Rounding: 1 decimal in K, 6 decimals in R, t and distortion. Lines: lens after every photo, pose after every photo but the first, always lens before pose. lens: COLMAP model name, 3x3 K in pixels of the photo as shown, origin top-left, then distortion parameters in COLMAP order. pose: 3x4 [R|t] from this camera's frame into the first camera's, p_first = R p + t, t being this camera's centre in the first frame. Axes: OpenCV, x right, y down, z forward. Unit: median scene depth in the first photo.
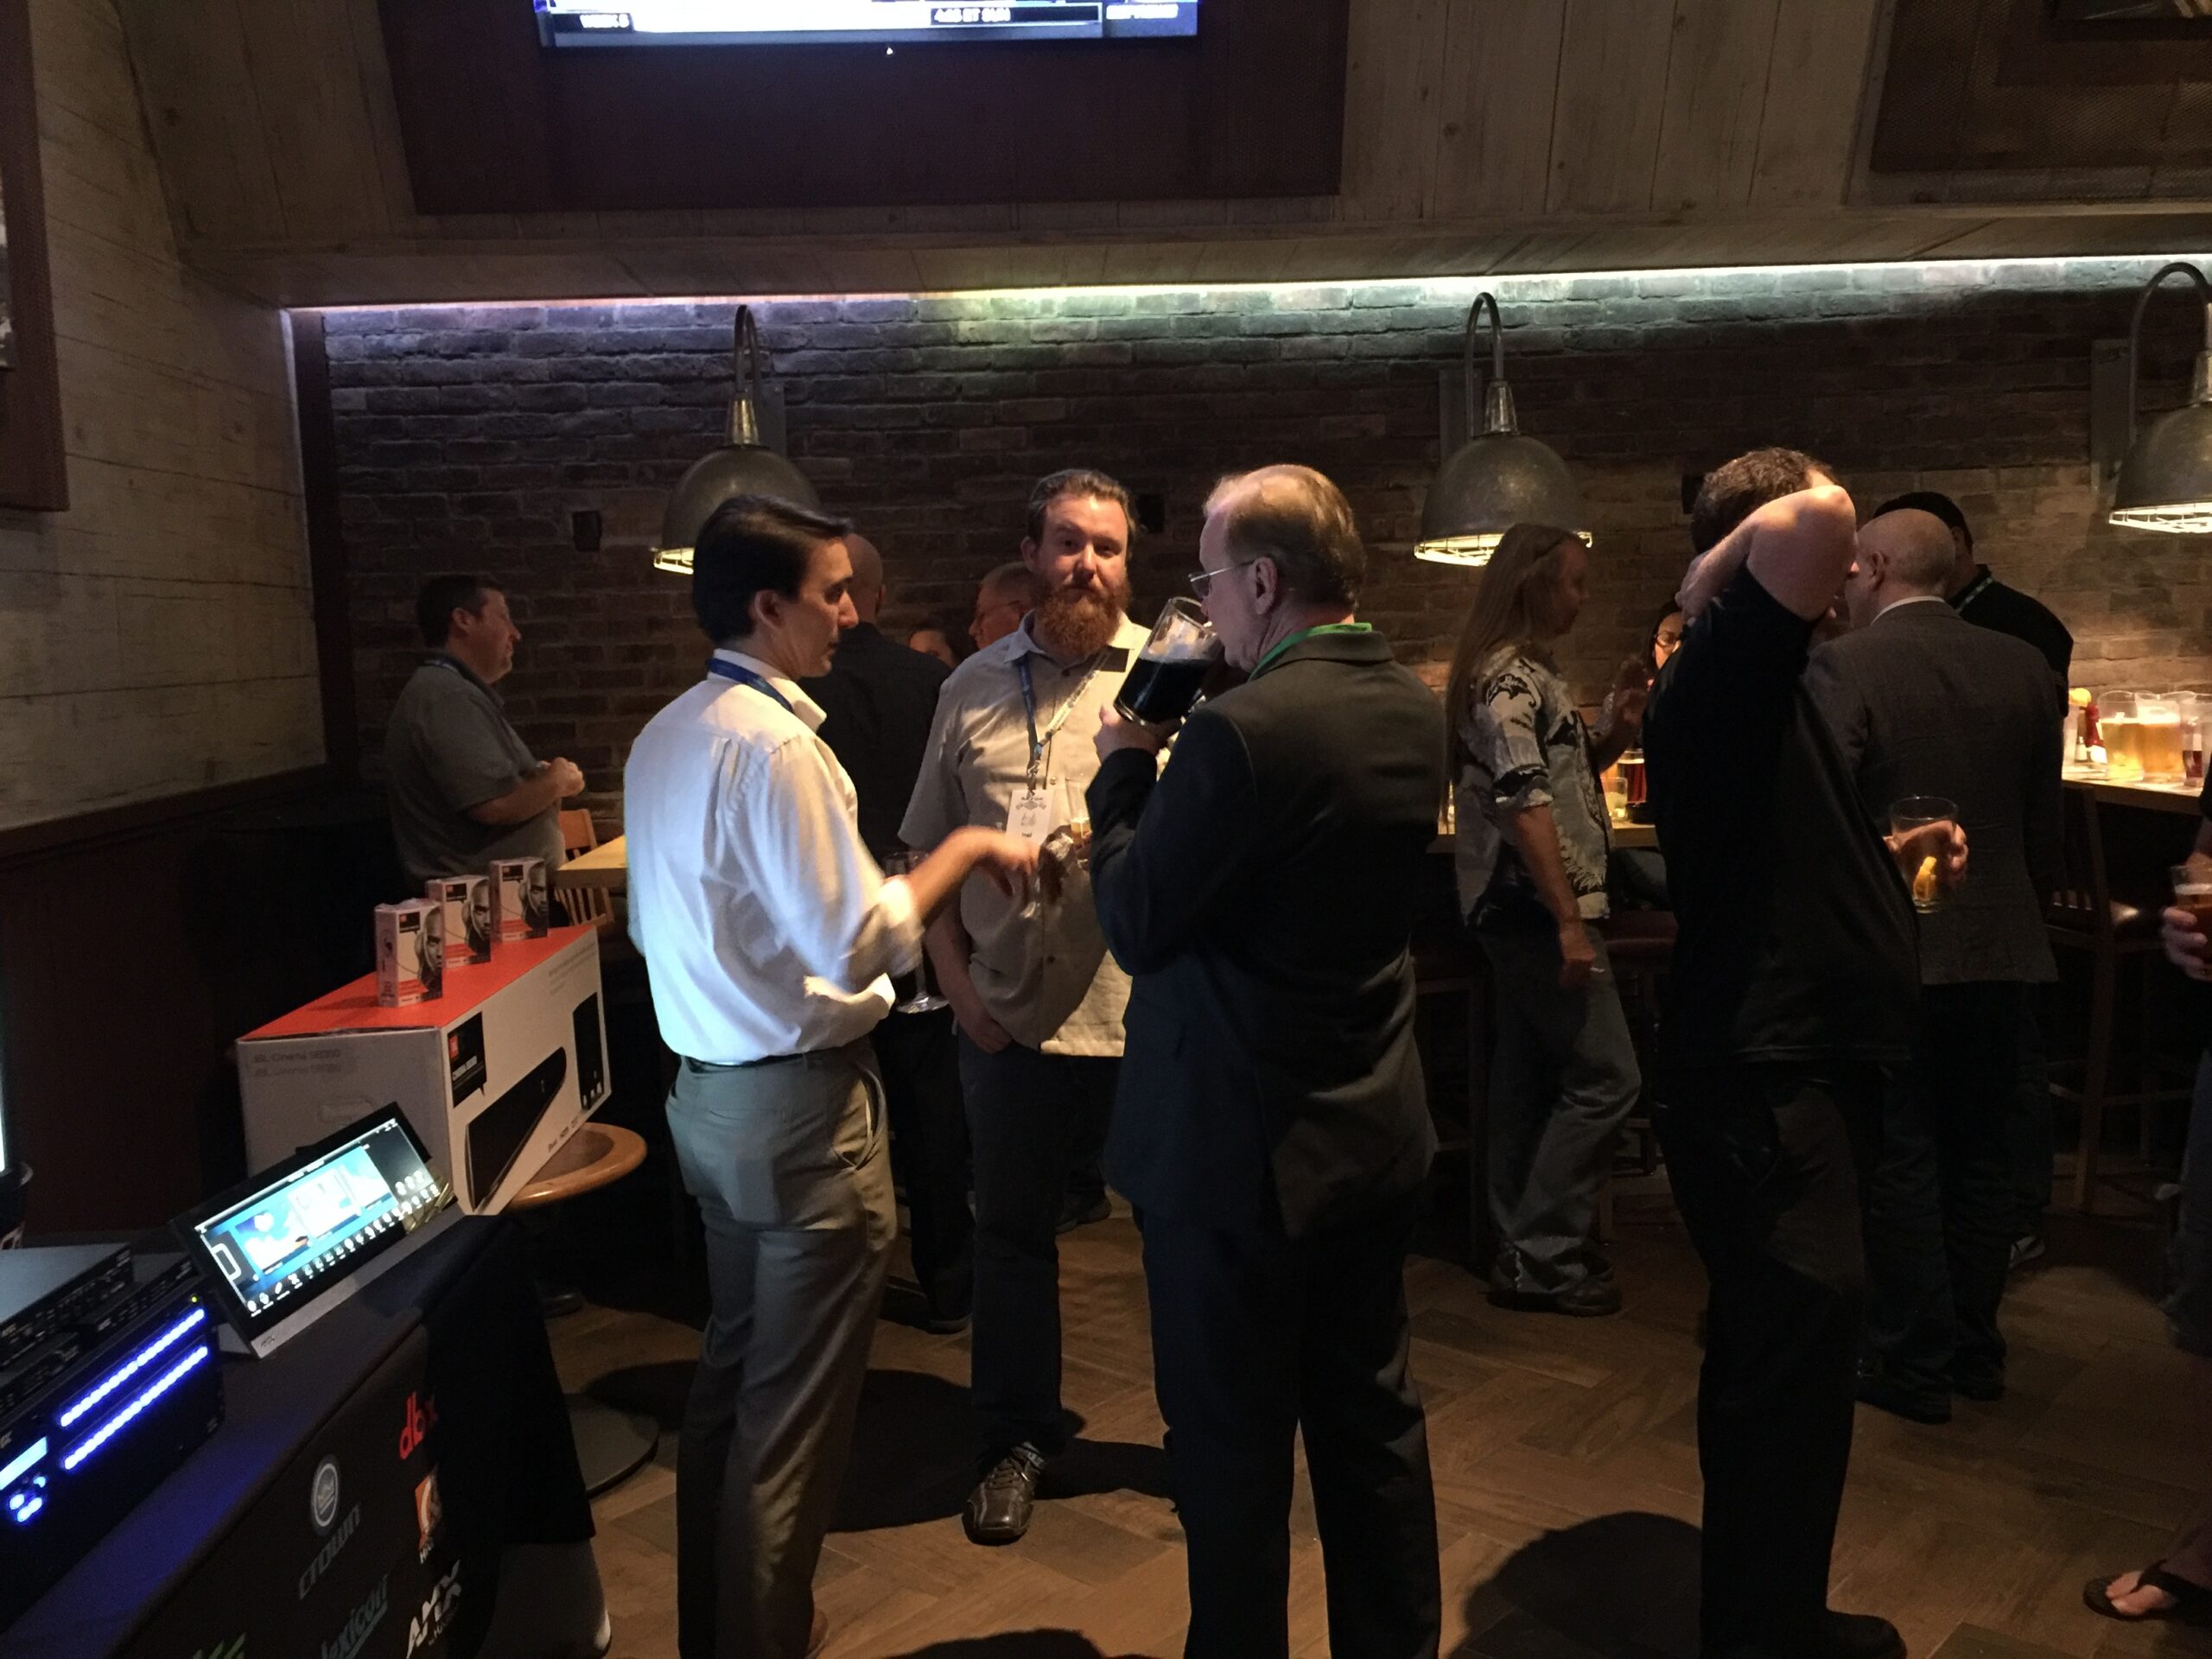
lens RADIAL K [[1868.2, 0, 1106.0], [0, 1868.2, 829.5], [0, 0, 1]] dist [0.100296, -0.149324]
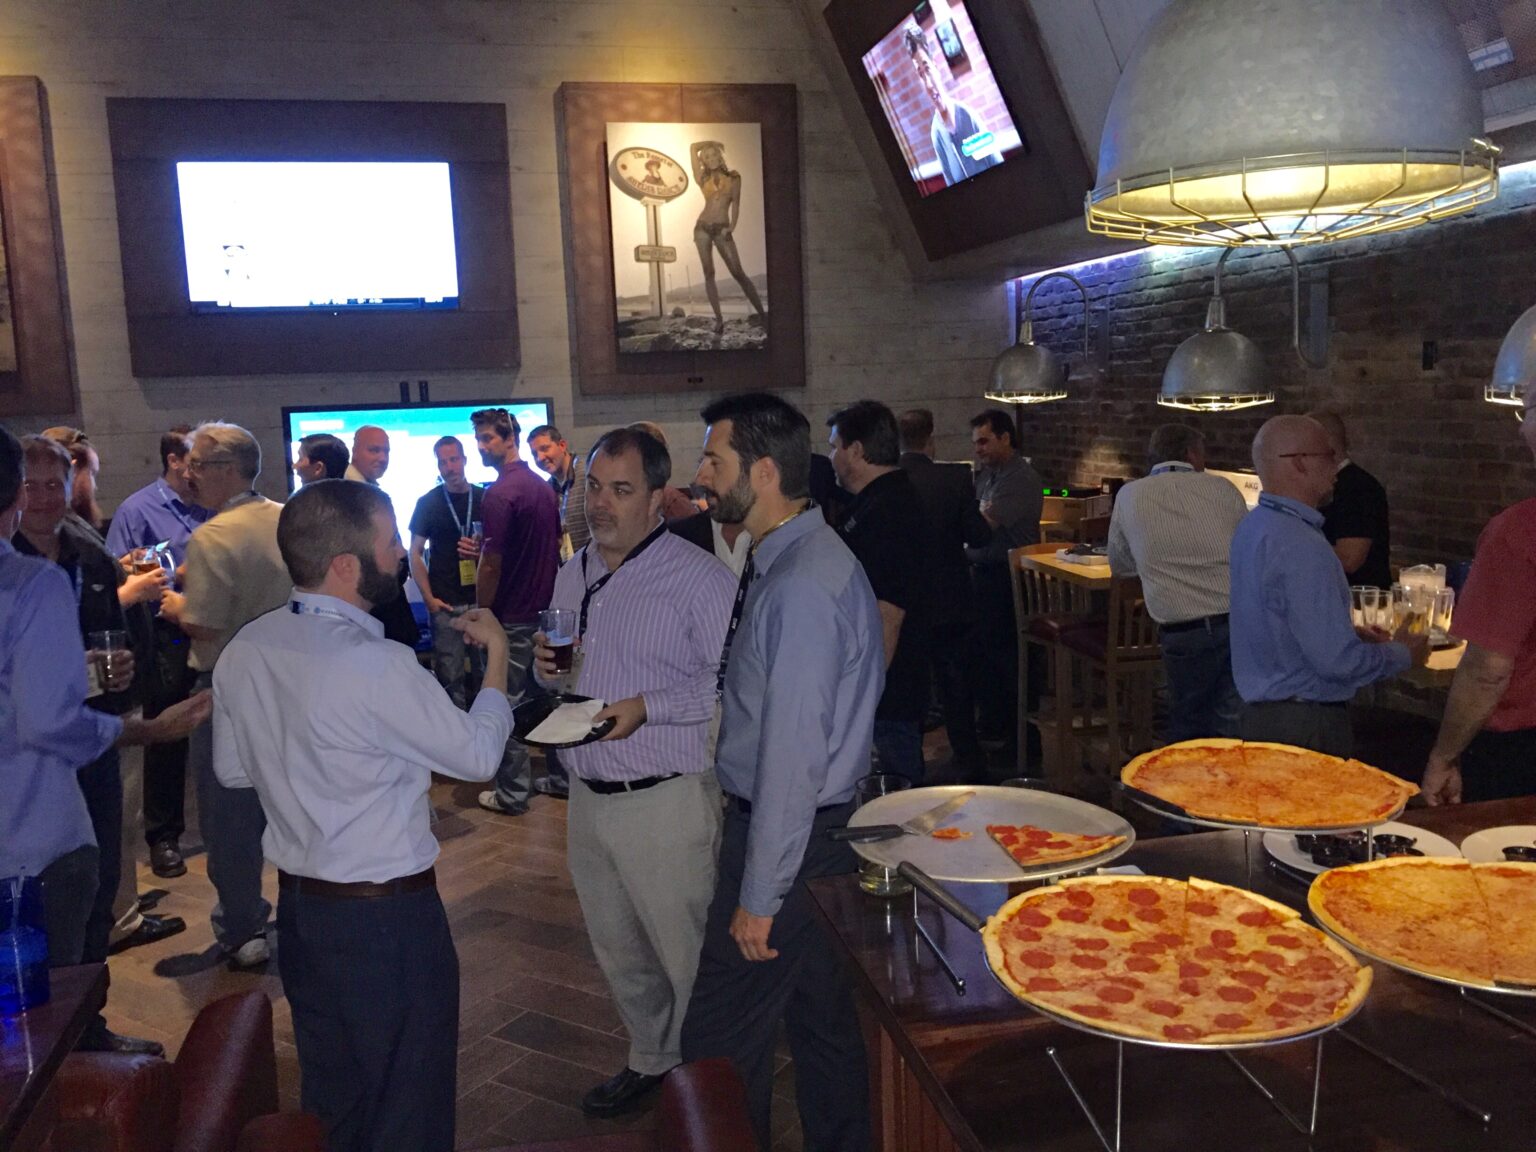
lens RADIAL K [[1297.3, 0, 768.0], [0, 1297.3, 576.0], [0, 0, 1]] dist [0.100296, -0.149324]
pose [[0.181621, 0.166634, -0.969148, 1.153468], [-0.070577, 0.985206, 0.156169, -0.139487], [0.980833, 0.040036, 0.190694, 0.389668]]
